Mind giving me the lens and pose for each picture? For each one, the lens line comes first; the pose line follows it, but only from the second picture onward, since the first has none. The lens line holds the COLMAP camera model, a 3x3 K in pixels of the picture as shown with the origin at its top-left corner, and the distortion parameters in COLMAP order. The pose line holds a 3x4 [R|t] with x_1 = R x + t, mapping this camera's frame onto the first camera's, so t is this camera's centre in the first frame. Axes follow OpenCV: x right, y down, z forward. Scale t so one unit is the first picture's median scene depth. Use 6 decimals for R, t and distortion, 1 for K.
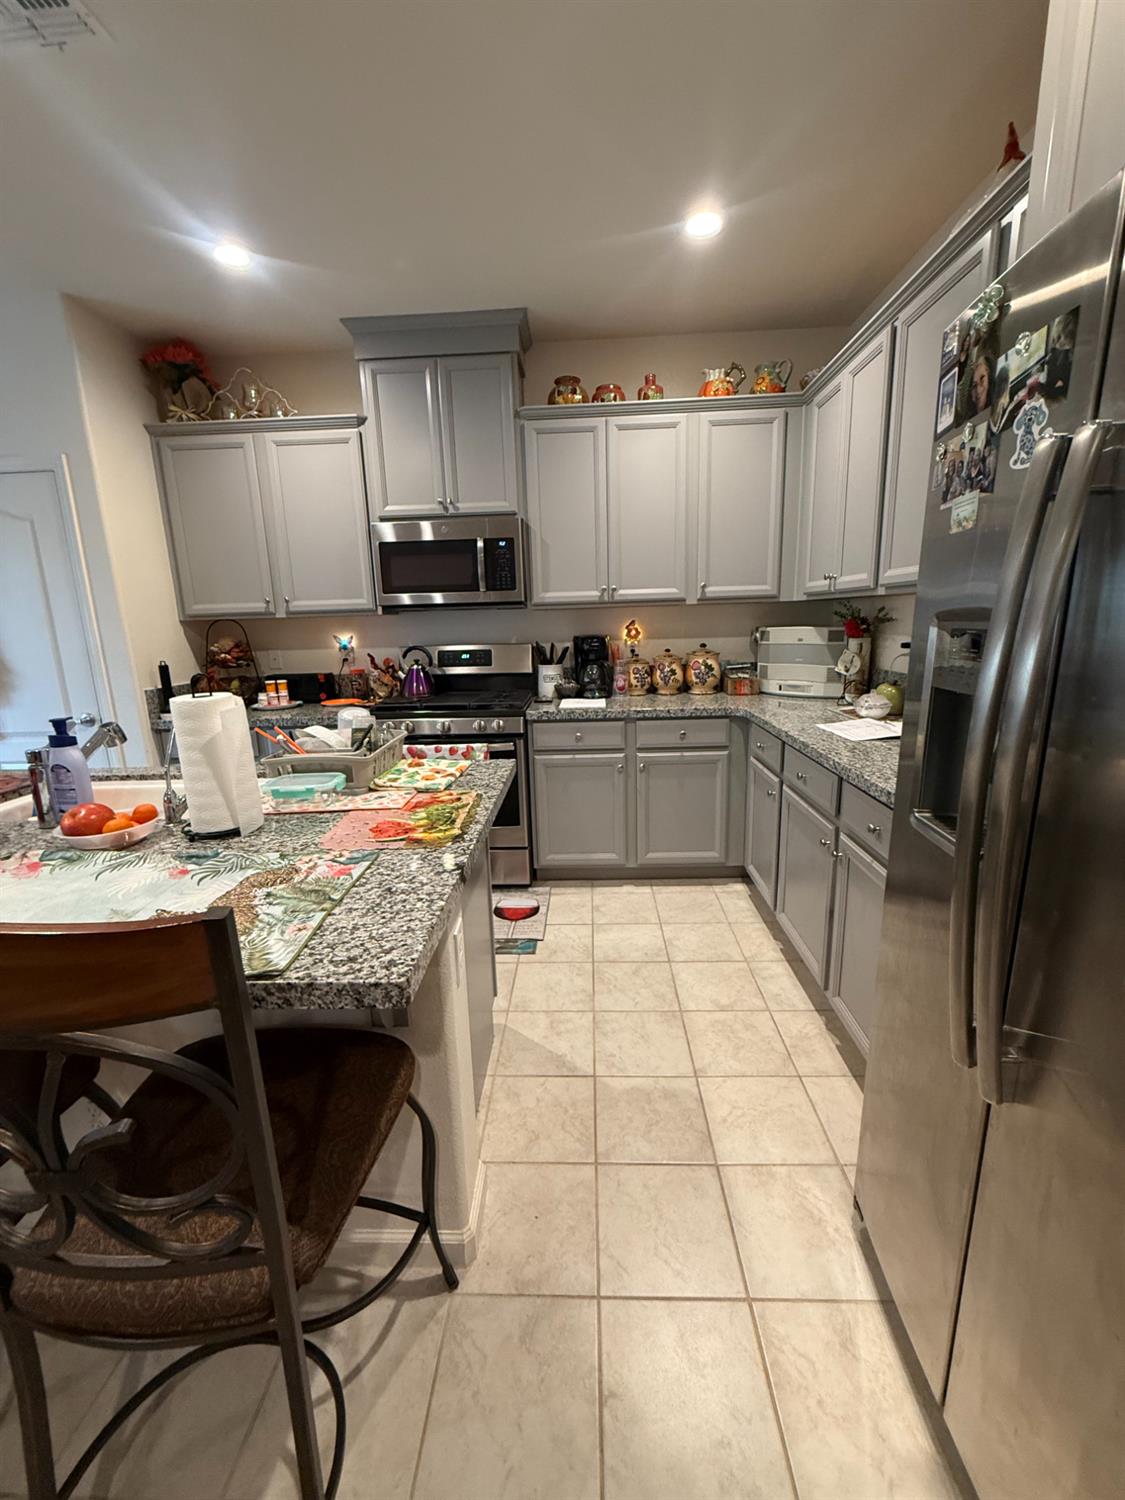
lens RADIAL K [[595.5, 0, 561.8], [0, 595.5, 744.8], [0, 0, 1]] dist [-0.002438, 0.000470]
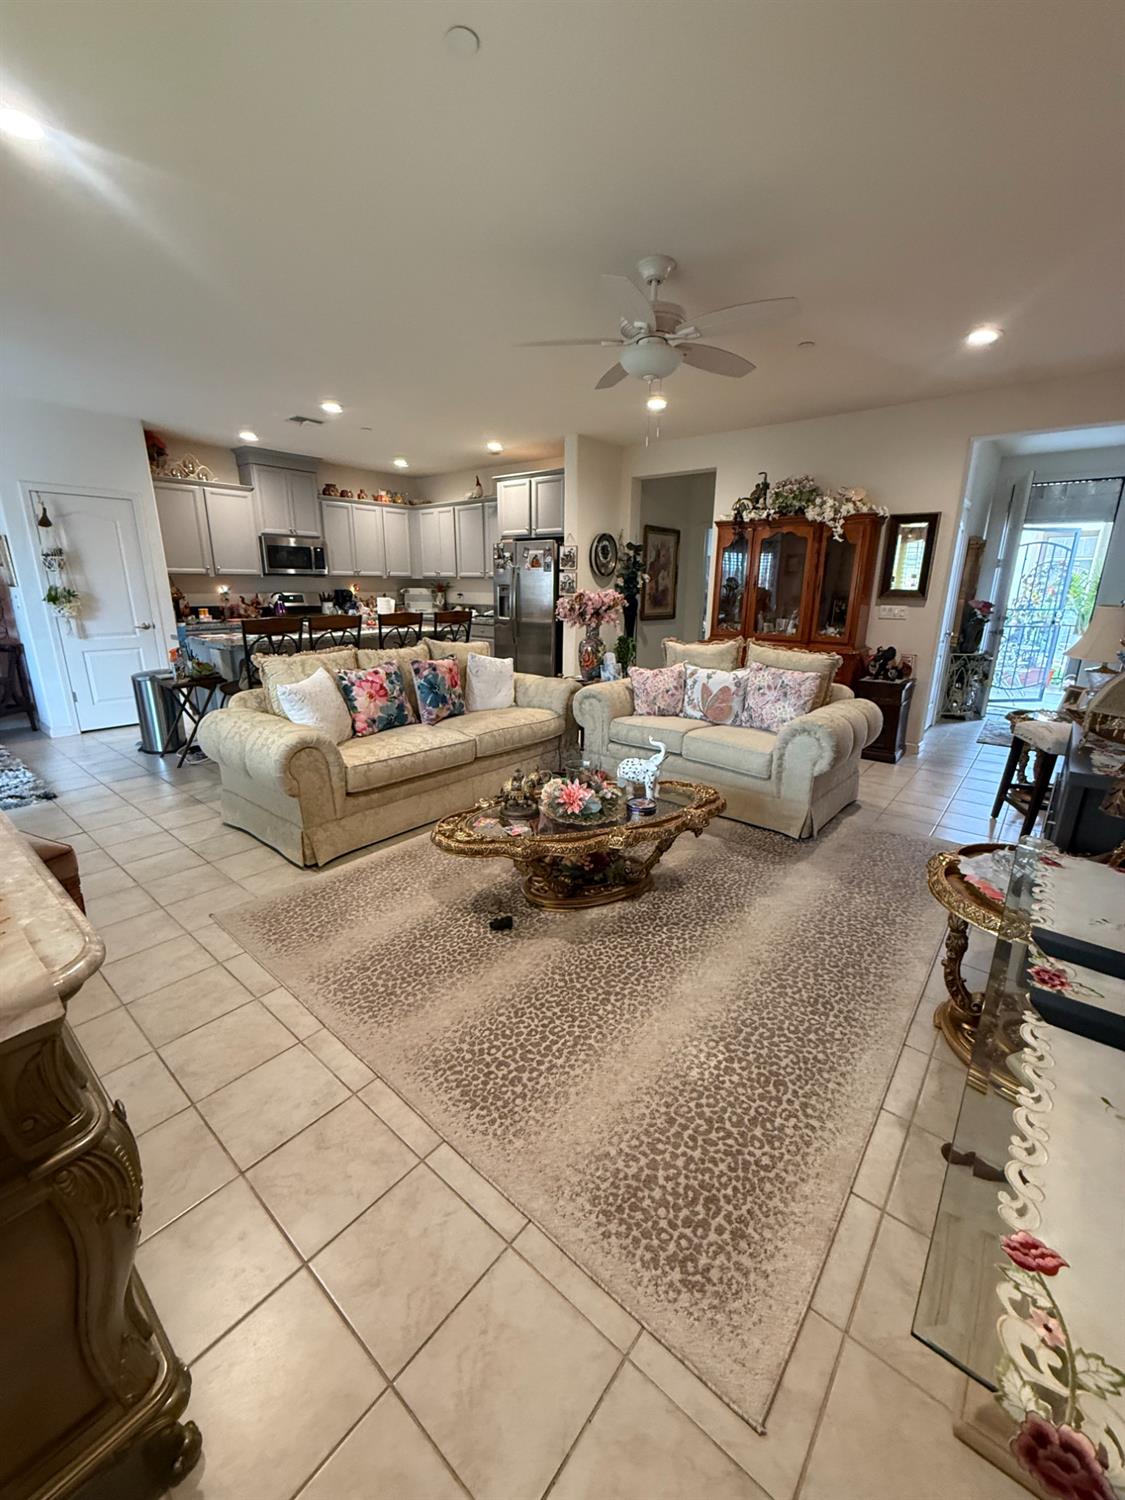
lens RADIAL K [[595.5, 0, 566.5], [0, 595.5, 741.4], [0, 0, 1]] dist [-0.002438, 0.000470]
pose [[0.603587, -0.172402, 0.778434, -1.480384], [0.138092, 0.984191, 0.110897, 0.293655], [-0.785247, 0.040560, 0.617853, -1.232644]]
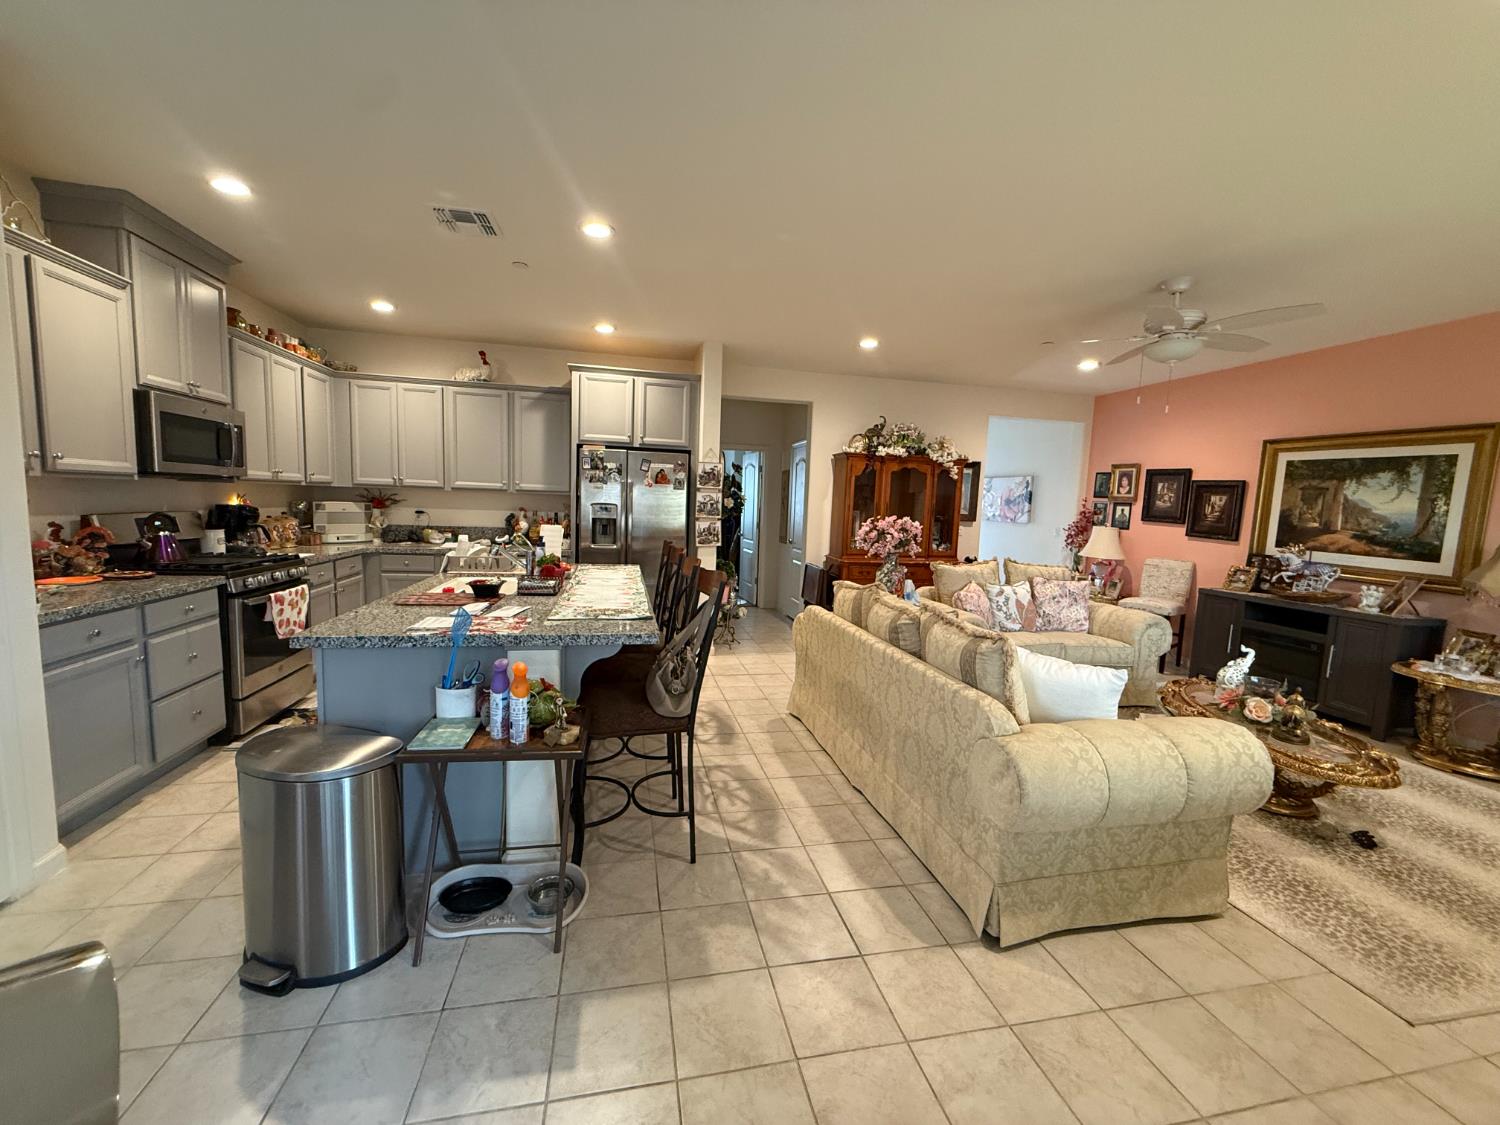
lens RADIAL K [[595.5, 0, 746.5], [0, 595.5, 559.1], [0, 0, 1]] dist [-0.002438, 0.000470]
pose [[-0.248932, -0.072408, 0.965811, -1.525945], [0.171972, 0.978051, 0.117650, -0.040601], [-0.953131, 0.195379, -0.231016, 0.327769]]
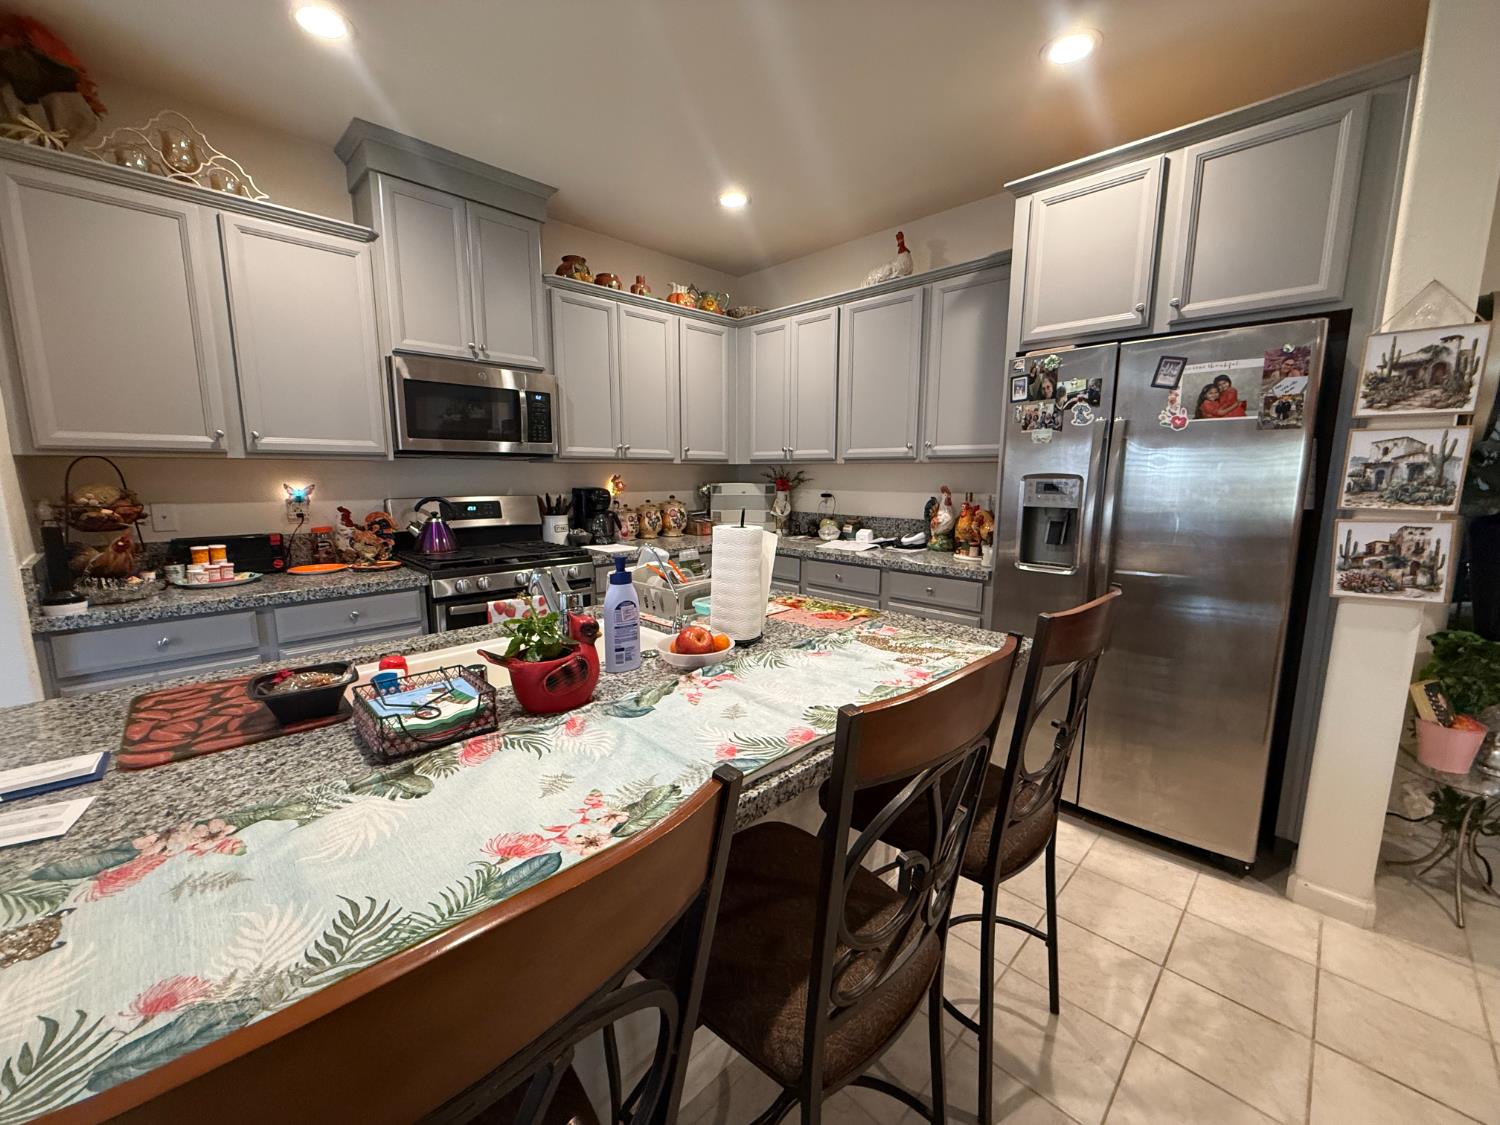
lens RADIAL K [[595.5, 0, 746.1], [0, 595.5, 561.3], [0, 0, 1]] dist [-0.002438, 0.000470]
pose [[0.679388, -0.078044, 0.729617, -0.614200], [0.130305, 0.991356, -0.015293, 0.003822], [-0.722117, 0.105462, 0.683685, 0.069646]]
